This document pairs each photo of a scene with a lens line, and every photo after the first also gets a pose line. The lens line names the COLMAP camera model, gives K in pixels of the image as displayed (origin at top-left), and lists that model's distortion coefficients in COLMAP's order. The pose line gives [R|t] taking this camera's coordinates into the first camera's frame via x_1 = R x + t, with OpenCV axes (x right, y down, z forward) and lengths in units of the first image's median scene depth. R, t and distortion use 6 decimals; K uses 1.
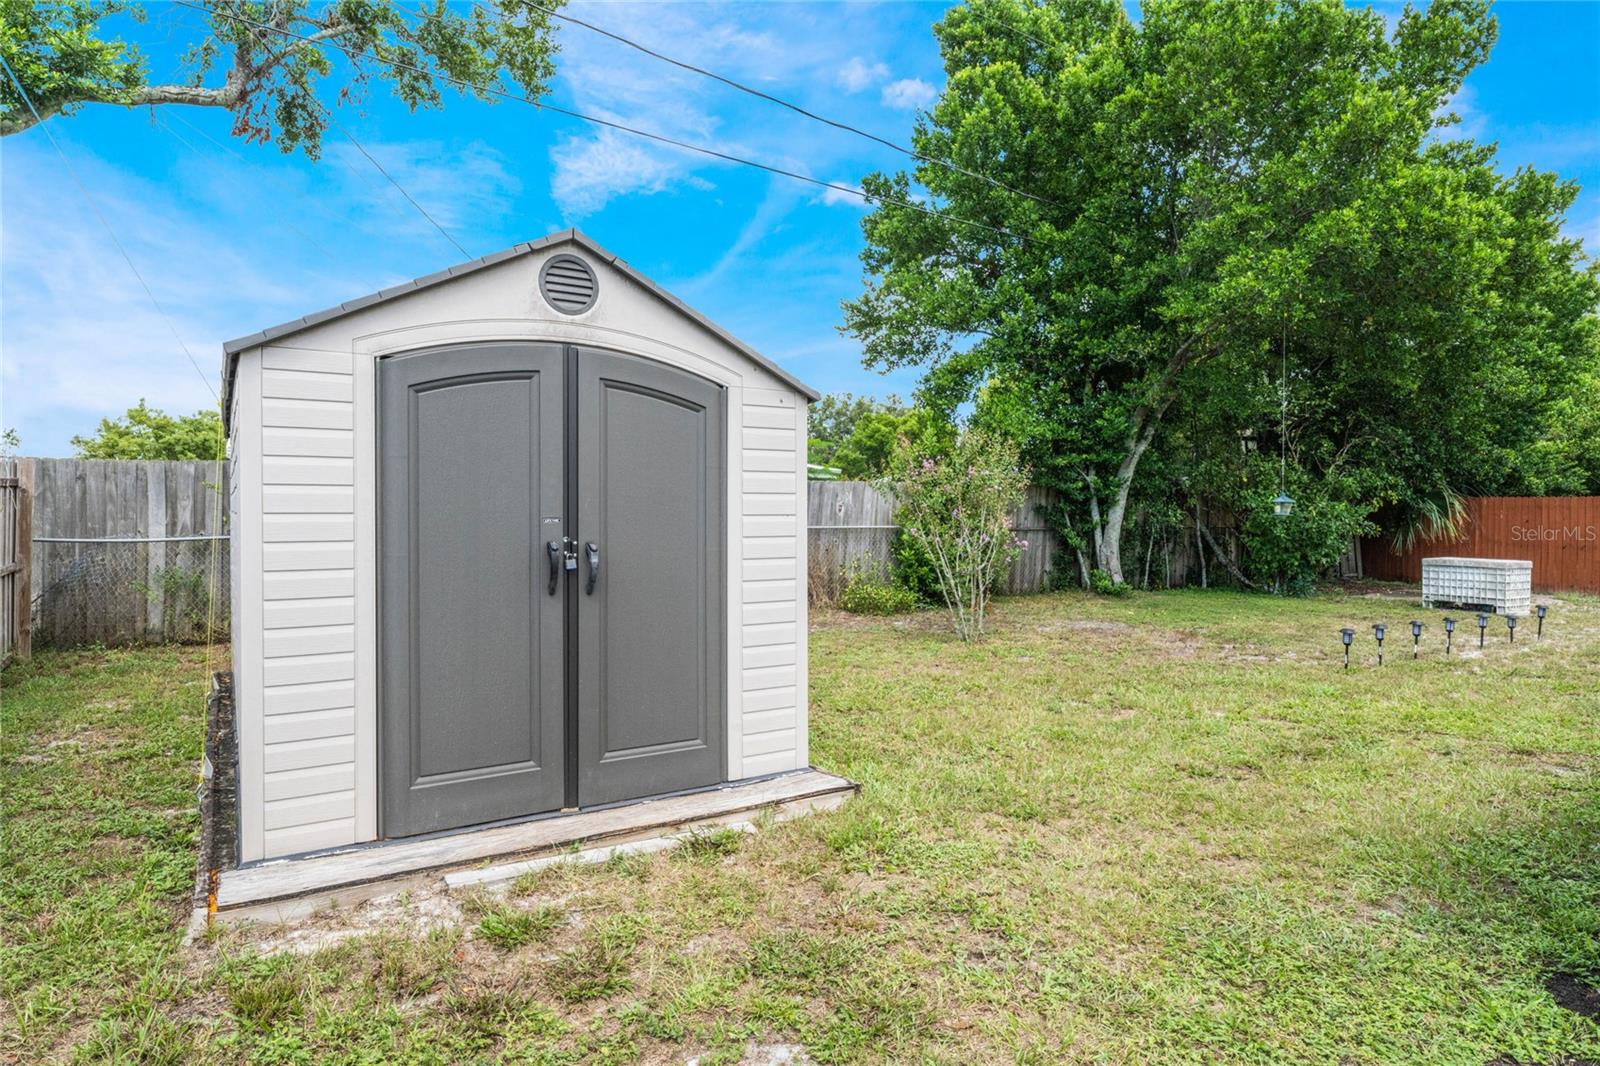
lens RADIAL K [[928.1, 0, 797.2], [0, 928.1, 521.8], [0, 0, 1]] dist [0.006136, 0.000481]
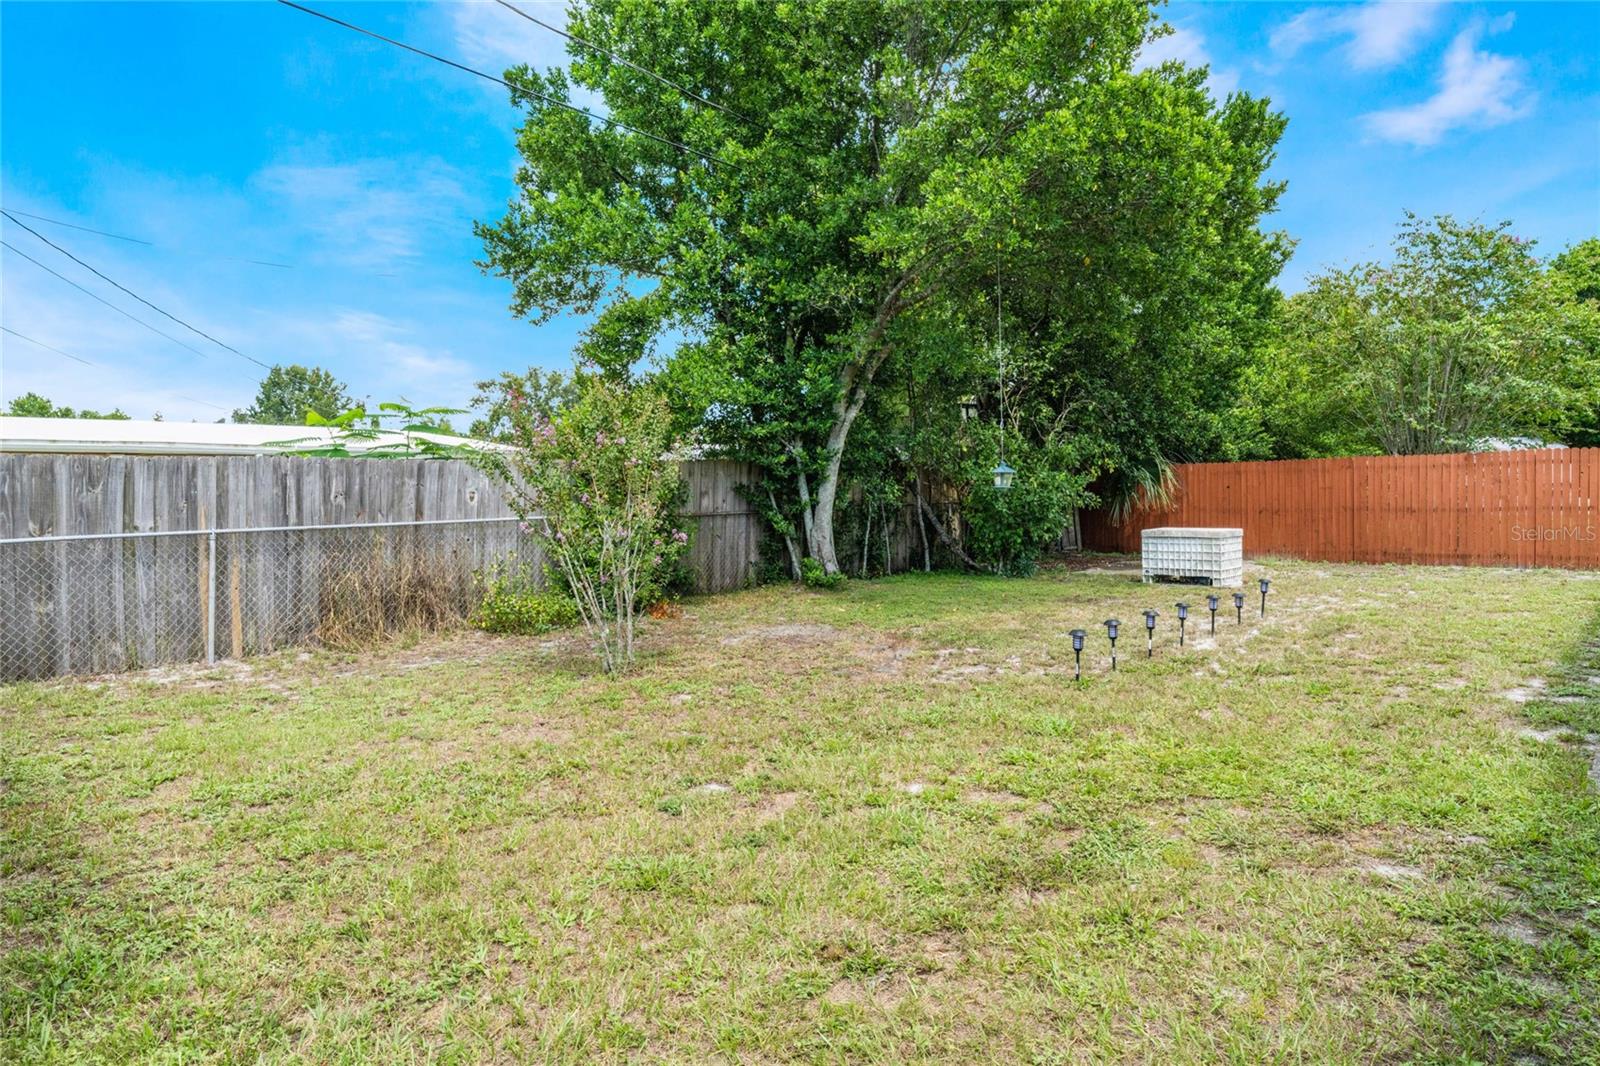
lens RADIAL K [[910.4, 0, 800.0], [0, 910.4, 533.0], [0, 0, 1]] dist [0.001624, -0.001034]
pose [[0.967042, -0.041670, 0.251184, 0.107414], [0.033899, 0.998806, 0.035185, -0.001119], [-0.252350, -0.025510, 0.967300, 0.195037]]
